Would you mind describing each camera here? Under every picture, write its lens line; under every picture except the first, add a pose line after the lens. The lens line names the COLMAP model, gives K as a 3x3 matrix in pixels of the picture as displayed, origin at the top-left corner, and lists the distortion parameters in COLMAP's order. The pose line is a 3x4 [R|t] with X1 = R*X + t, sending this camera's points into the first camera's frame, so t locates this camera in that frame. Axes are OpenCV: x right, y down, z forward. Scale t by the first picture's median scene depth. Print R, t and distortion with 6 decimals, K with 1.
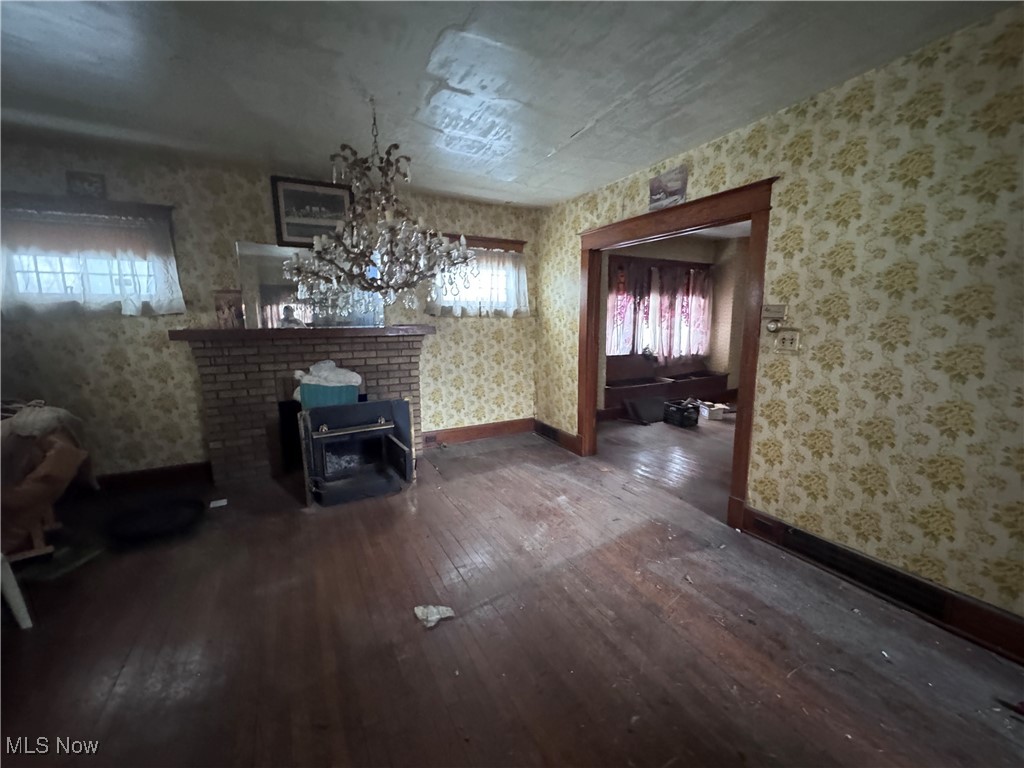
lens RADIAL K [[408.6, 0, 508.5], [0, 408.6, 382.8], [0, 0, 1]] dist [-0.004342, -0.000548]
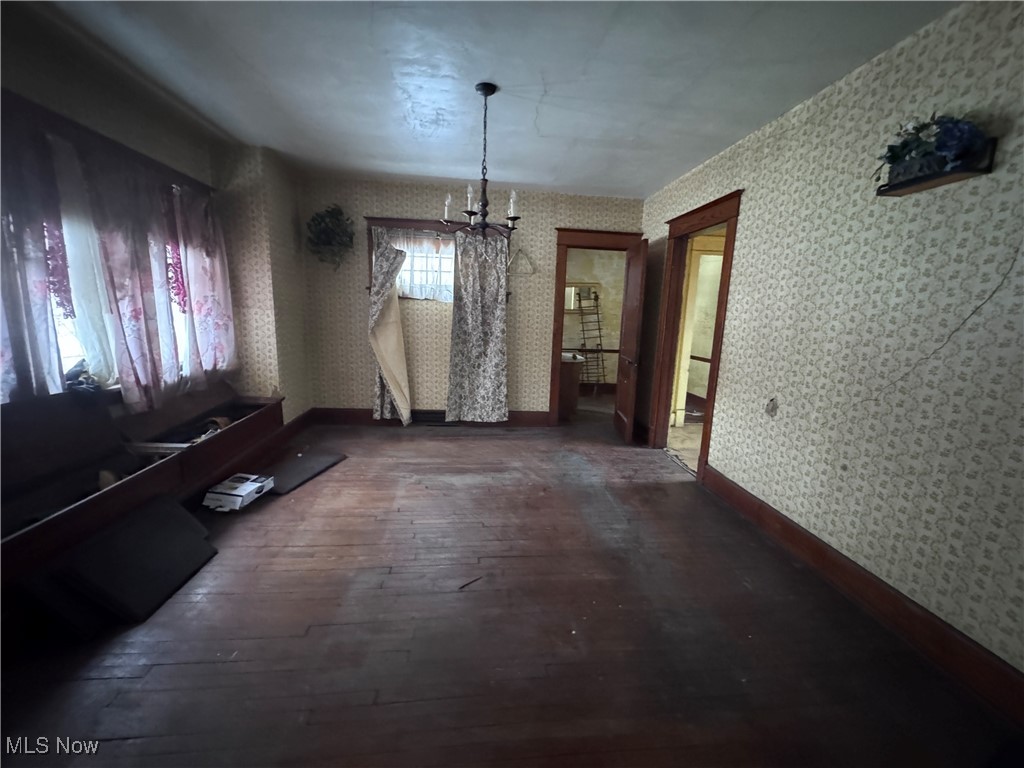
lens RADIAL K [[408.6, 0, 507.8], [0, 408.6, 384.7], [0, 0, 1]] dist [-0.004342, -0.000548]
pose [[0.400105, -0.142661, 0.905297, 0.160044], [0.108105, 0.988260, 0.107957, -0.070295], [-0.910071, 0.054673, 0.410831, 0.497459]]
